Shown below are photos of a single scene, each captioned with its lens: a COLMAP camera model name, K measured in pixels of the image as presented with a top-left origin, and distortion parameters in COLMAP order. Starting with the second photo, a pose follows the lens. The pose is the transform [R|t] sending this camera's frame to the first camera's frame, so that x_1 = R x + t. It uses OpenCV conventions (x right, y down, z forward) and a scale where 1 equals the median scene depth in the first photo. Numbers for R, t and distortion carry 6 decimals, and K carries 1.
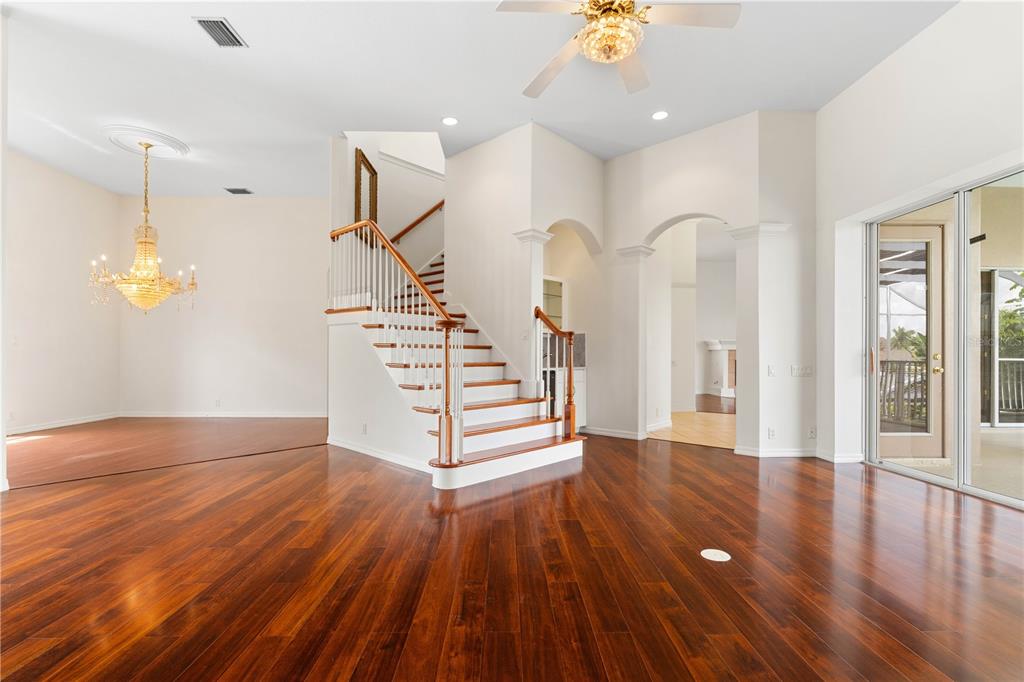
lens RADIAL K [[460.6, 0, 518.8], [0, 460.6, 354.3], [0, 0, 1]] dist [-0.006222, 0.001235]
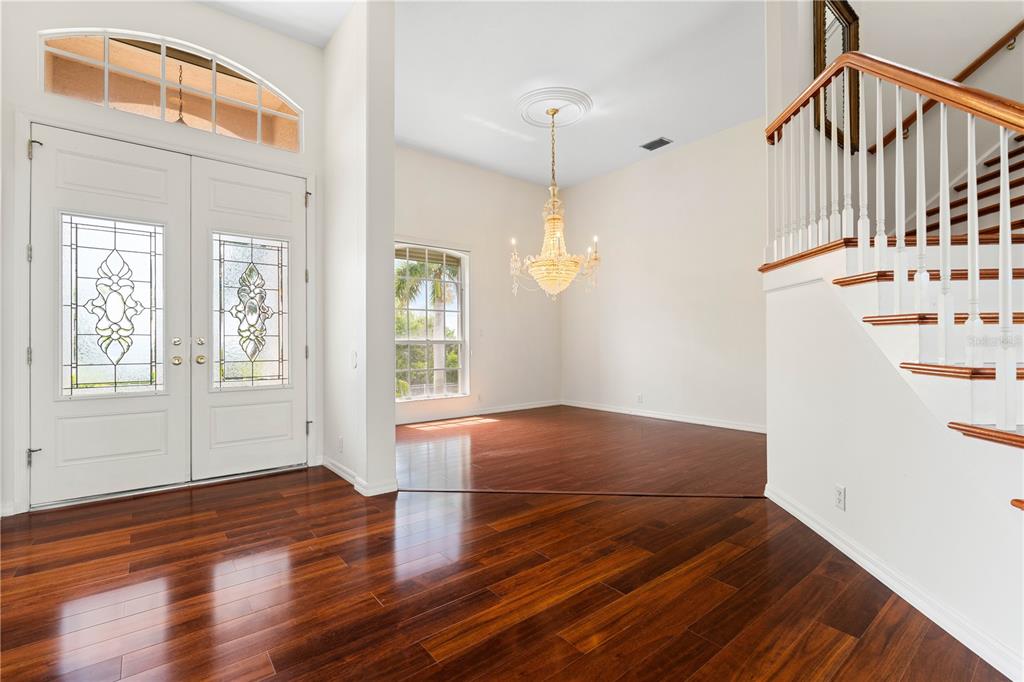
lens RADIAL K [[460.6, 0, 510.8], [0, 460.6, 339.2], [0, 0, 1]] dist [-0.006222, 0.001235]
pose [[0.592328, -0.011875, -0.805610, -0.139156], [0.007109, 0.999929, -0.009512, -0.001045], [0.805666, -0.000093, 0.592370, 0.402112]]
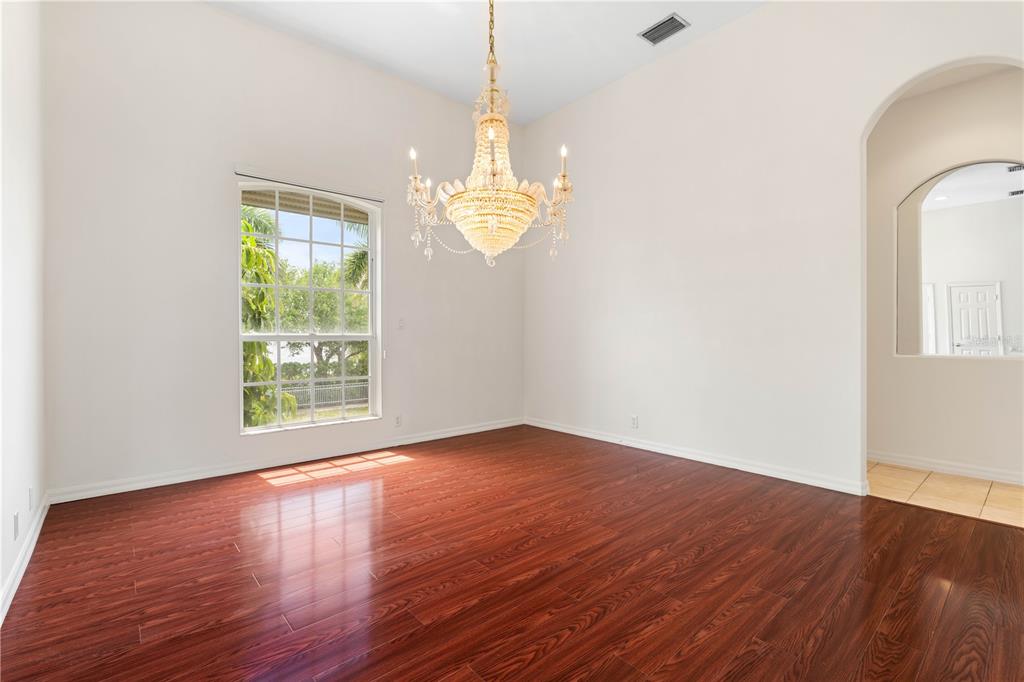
lens RADIAL K [[460.6, 0, 507.7], [0, 460.6, 340.0], [0, 0, 1]] dist [-0.006222, 0.001235]
pose [[0.613561, 0.000018, -0.789647, -0.402127], [0.006014, 0.999971, 0.004696, -0.004914], [0.789625, -0.007630, 0.613543, 0.706918]]
